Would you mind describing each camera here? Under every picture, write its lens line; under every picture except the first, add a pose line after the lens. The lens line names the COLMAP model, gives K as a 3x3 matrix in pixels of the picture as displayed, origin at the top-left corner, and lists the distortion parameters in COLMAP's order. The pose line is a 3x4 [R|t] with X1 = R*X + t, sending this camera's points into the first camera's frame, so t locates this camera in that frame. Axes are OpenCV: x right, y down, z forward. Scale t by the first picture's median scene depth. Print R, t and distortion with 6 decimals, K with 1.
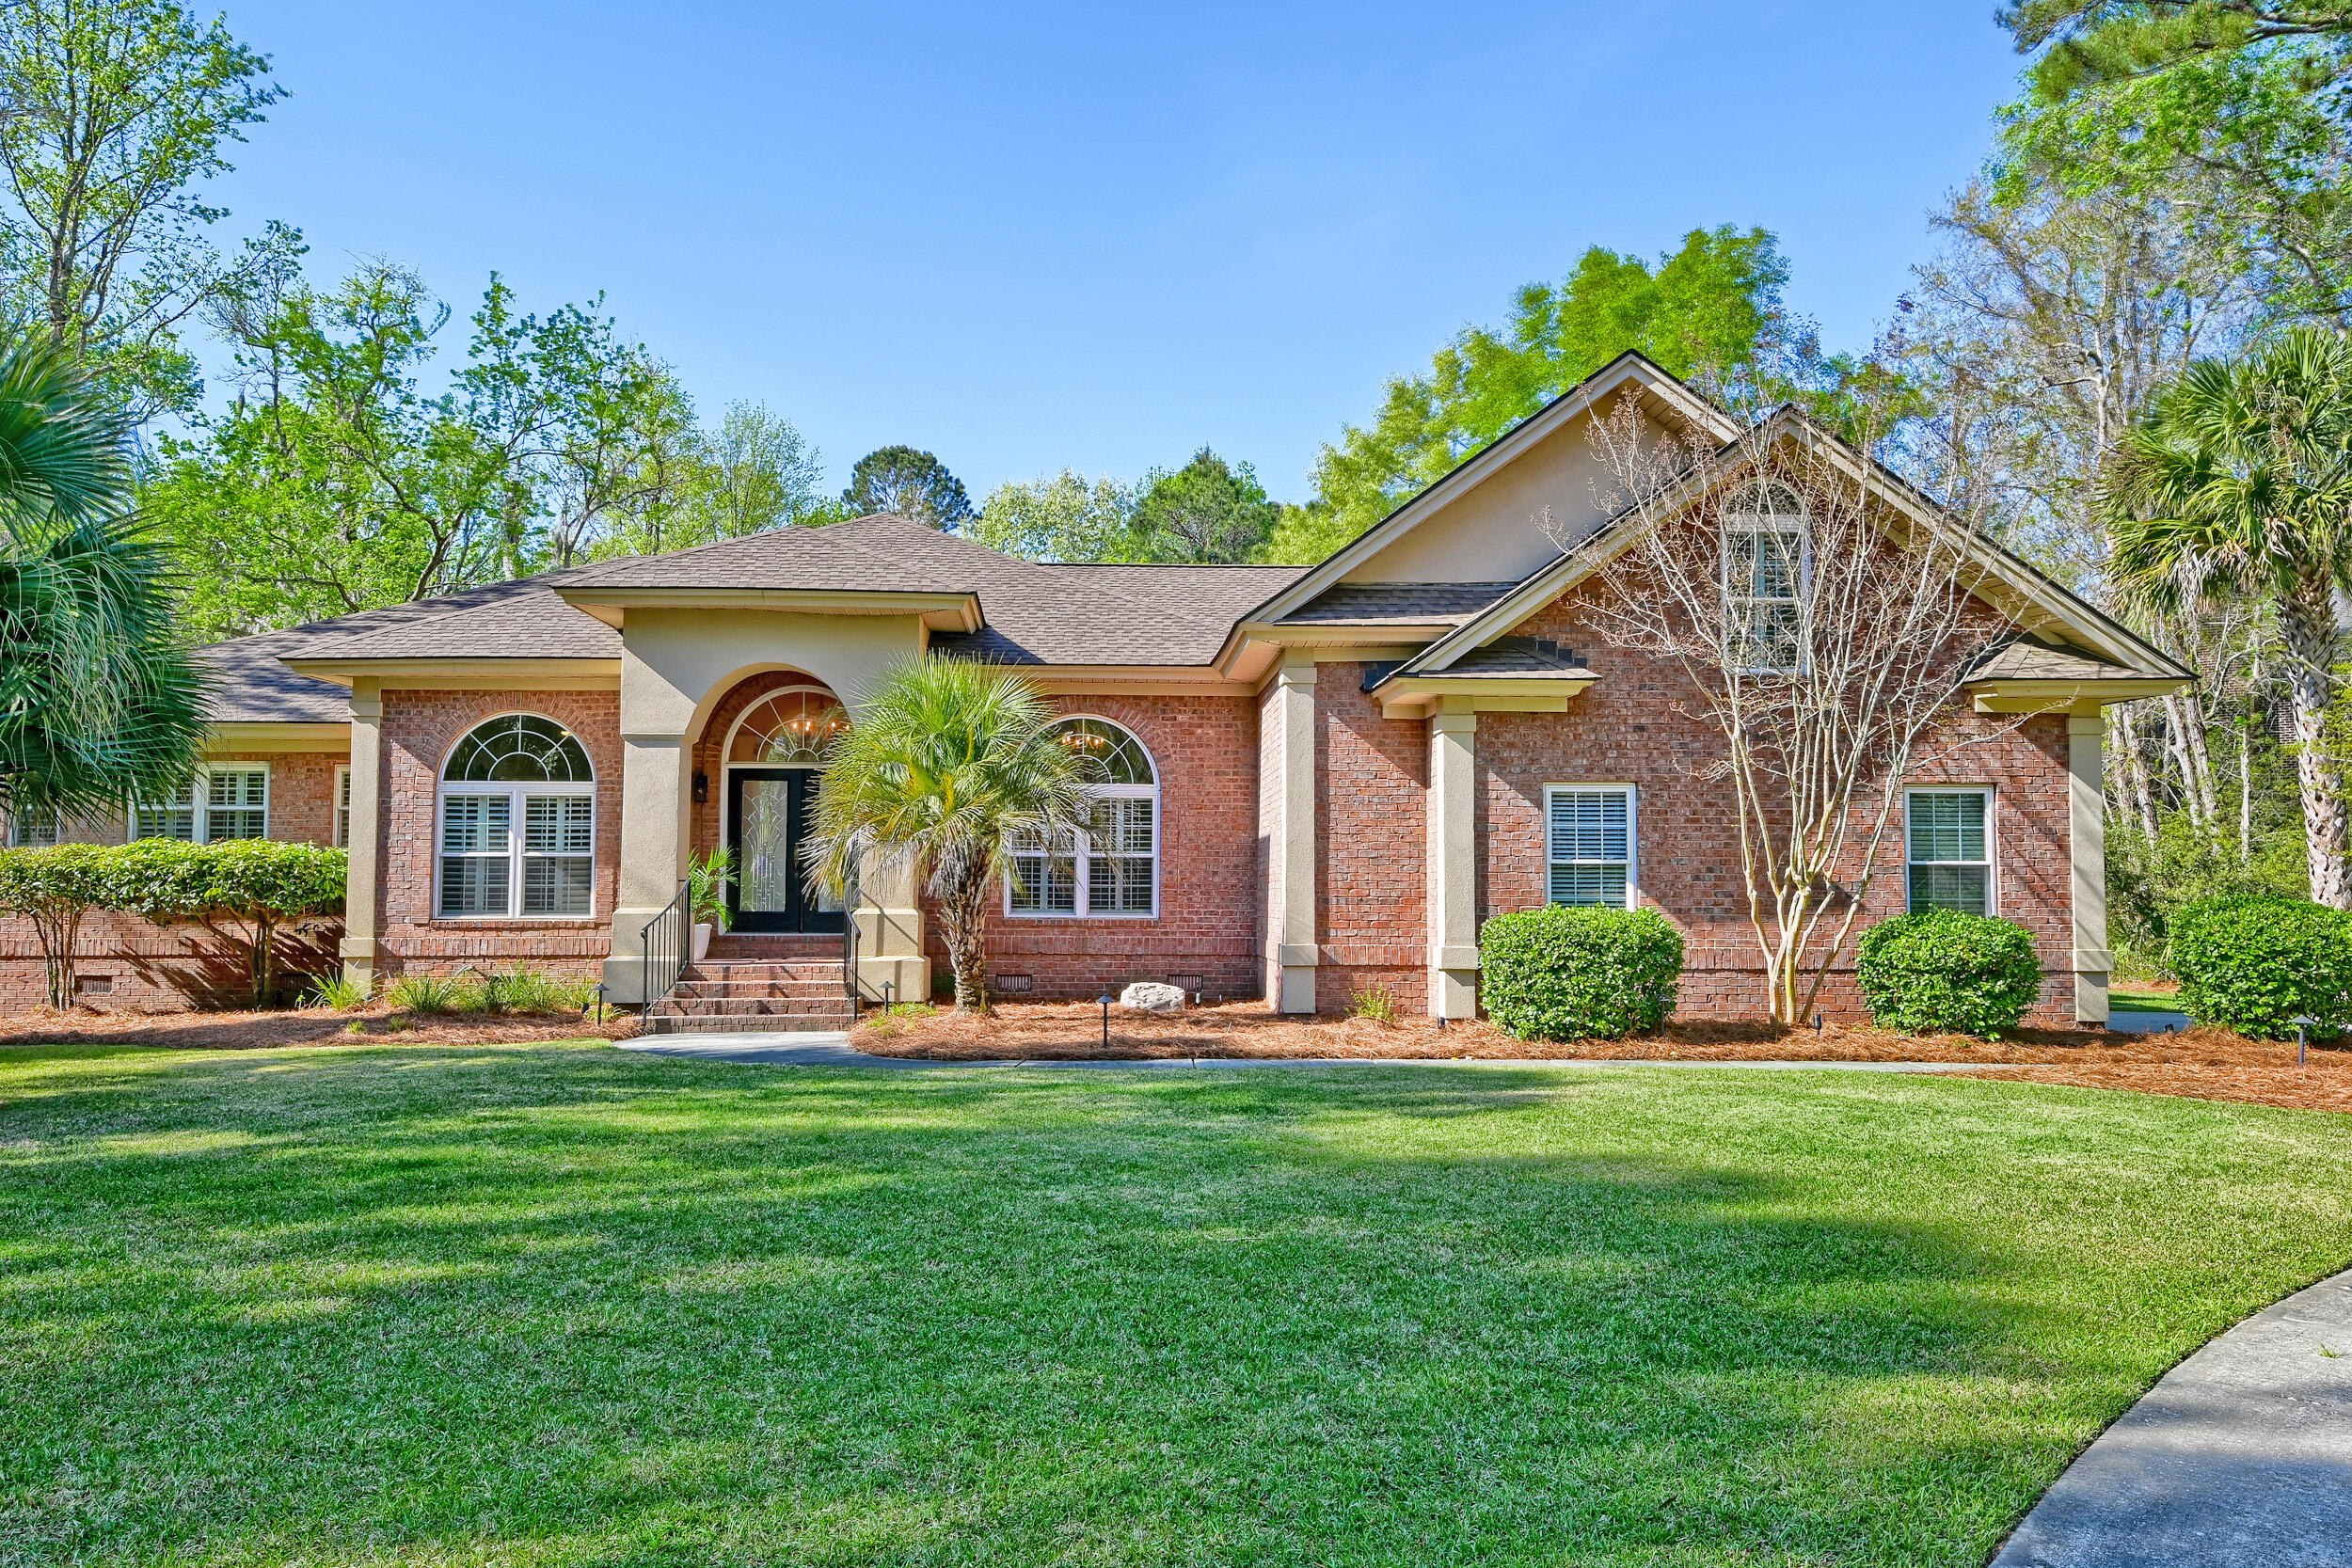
lens RADIAL K [[1648.8, 0, 1214.6], [0, 1648.8, 776.6], [0, 0, 1]] dist [0.073258, -0.001881]
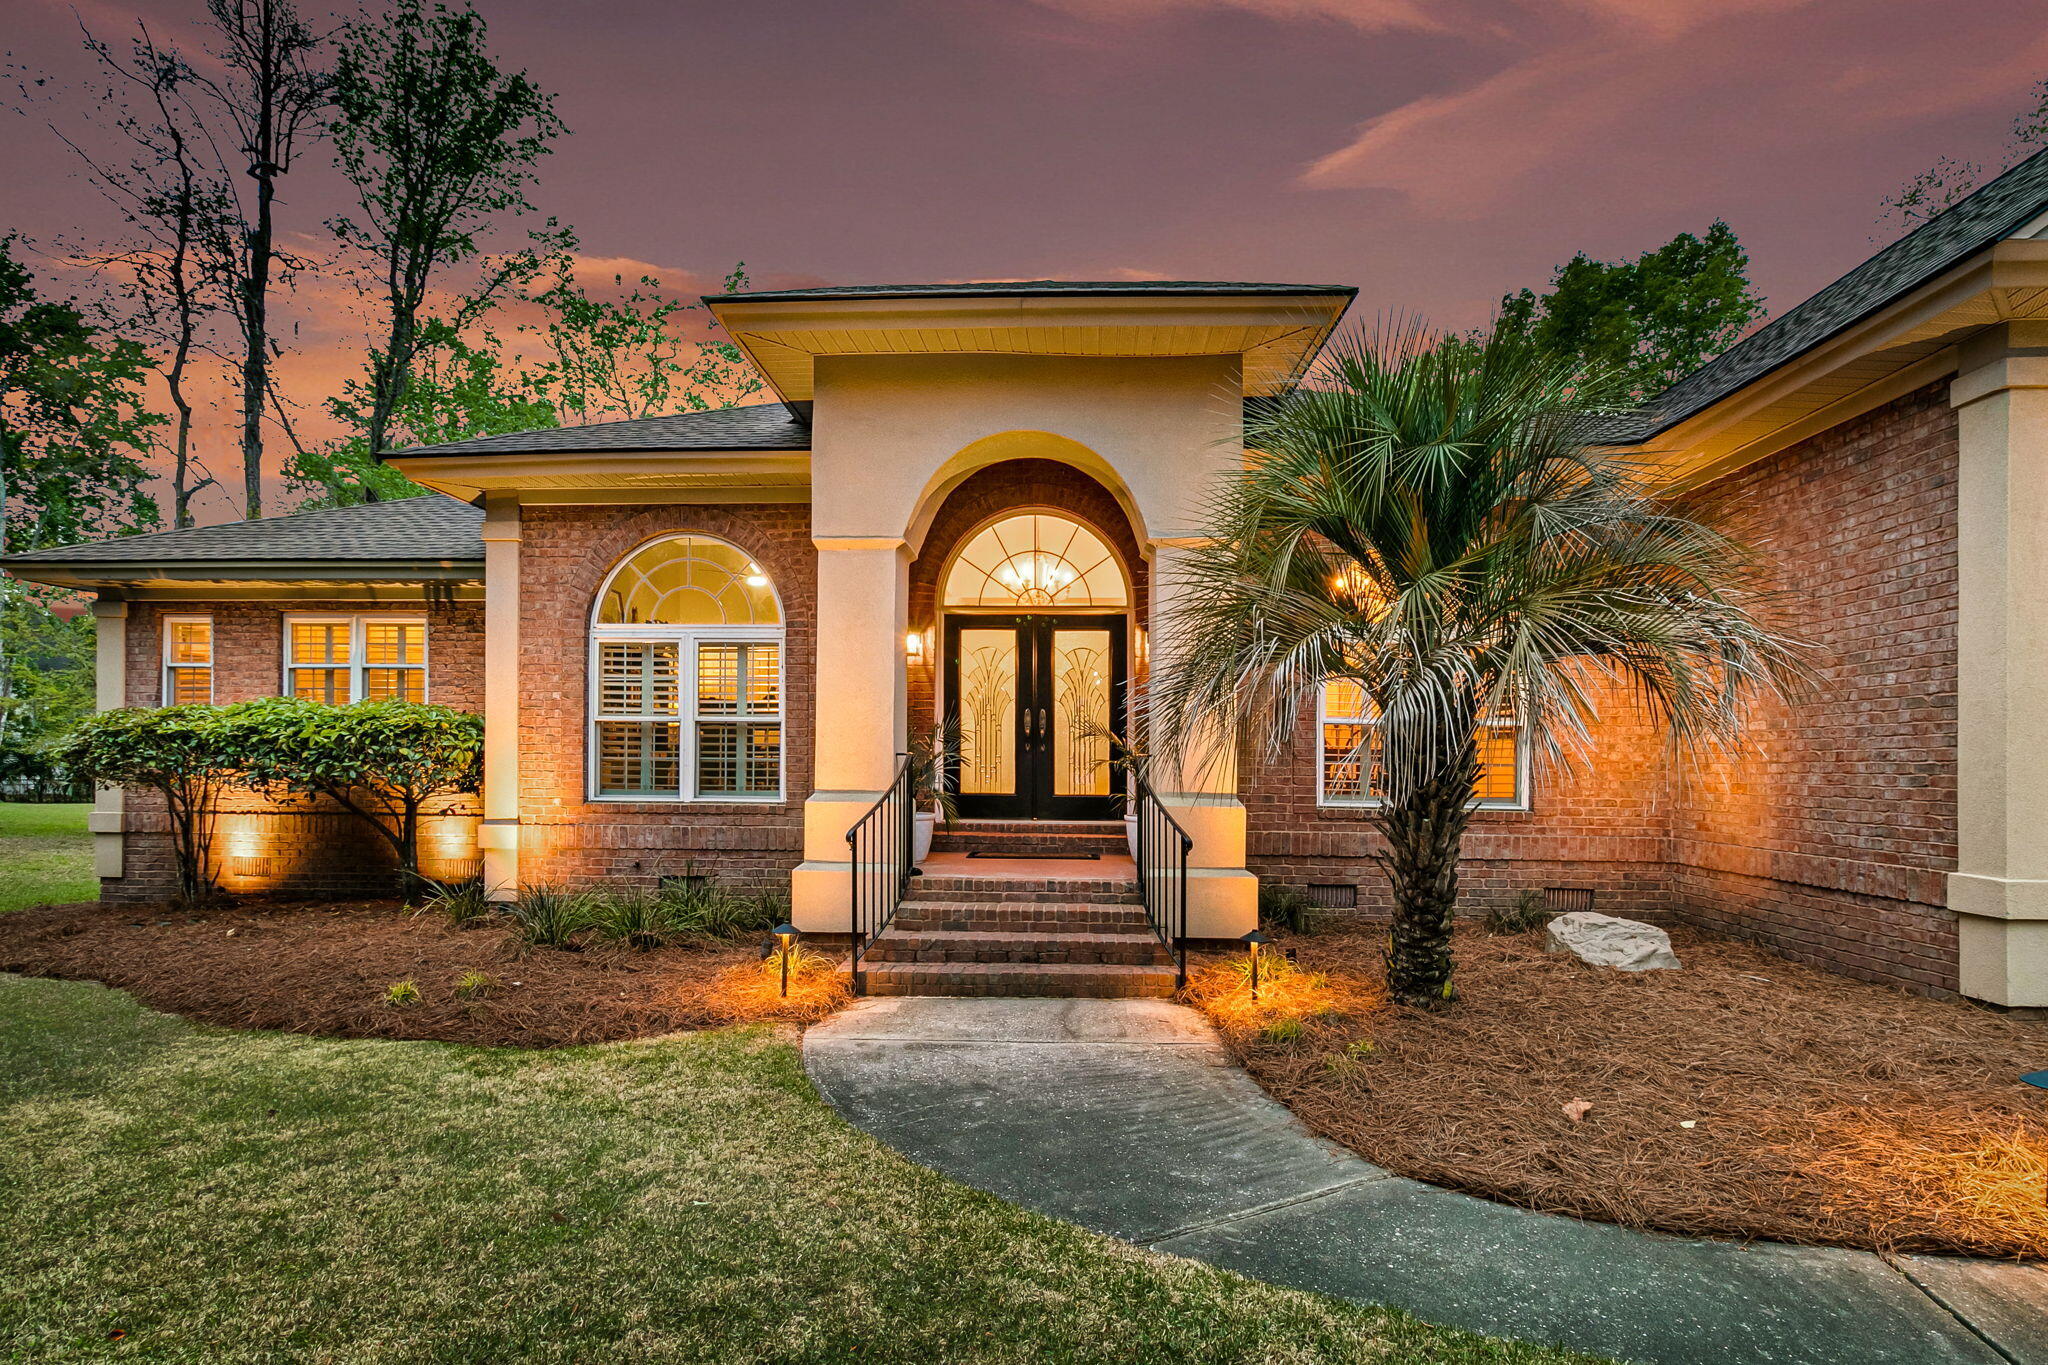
lens RADIAL K [[970.8, 0, 1057.4], [0, 970.8, 745.9], [0, 0, 1]] dist [0.000159, -0.000412]
pose [[0.994754, 0.004173, -0.102208, -0.200444], [0.001391, 0.998524, 0.054301, 0.035017], [0.102284, -0.054158, 0.993280, 0.566550]]
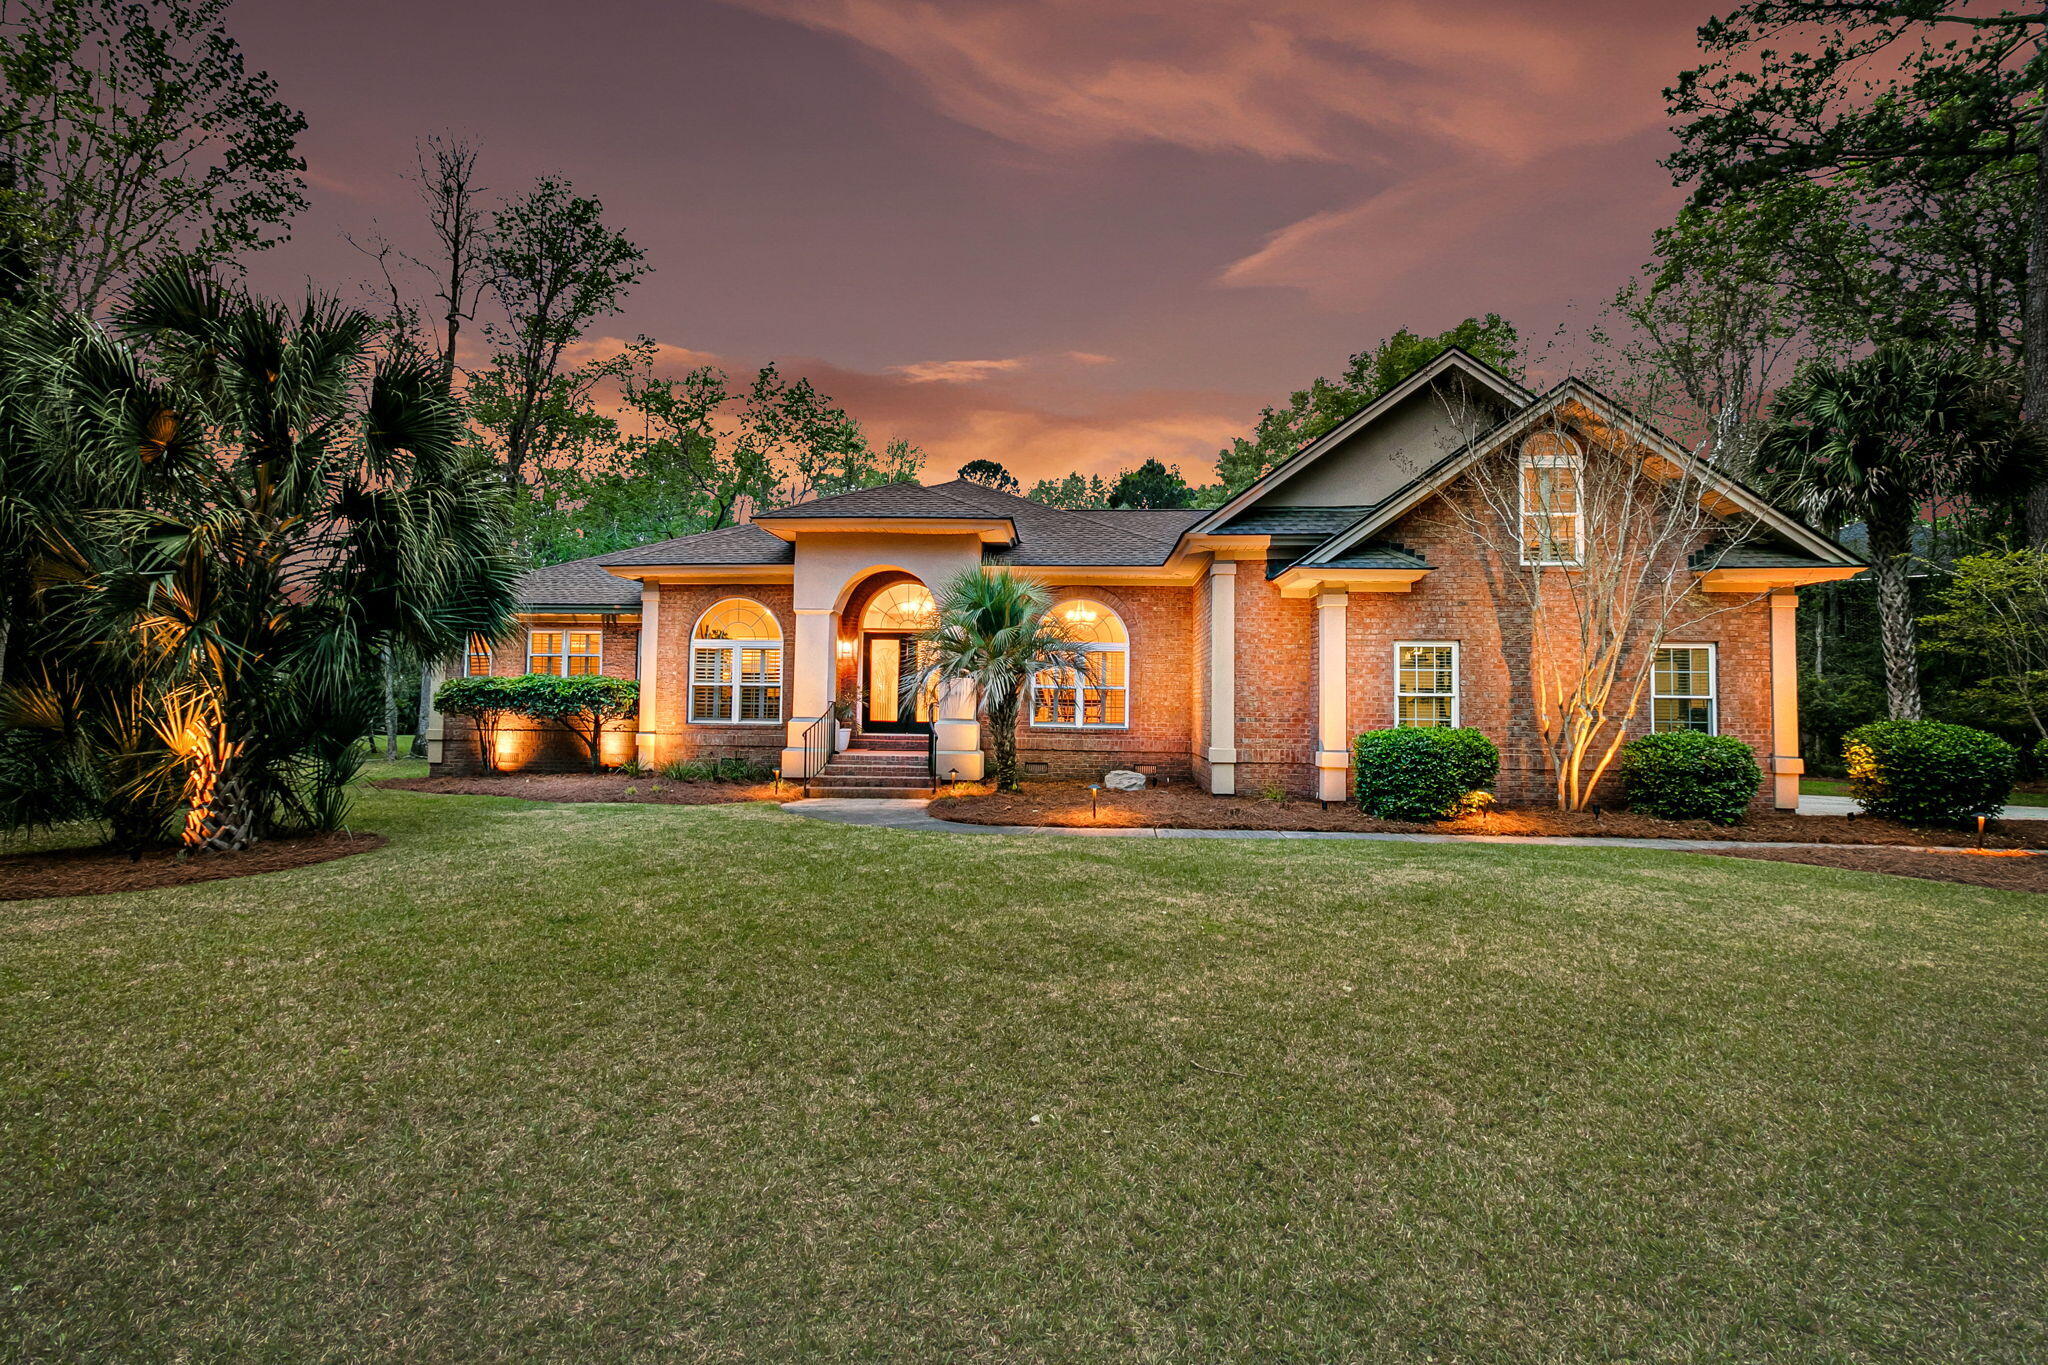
lens RADIAL K [[894.9, 0, 1073.6], [0, 894.9, 667.2], [0, 0, 1]] dist [0.001183, 0.000109]
pose [[0.996007, 0.005538, -0.089102, -0.010619], [-0.003216, 0.999652, 0.026186, 0.006014], [0.089216, -0.025795, 0.995678, 0.155723]]
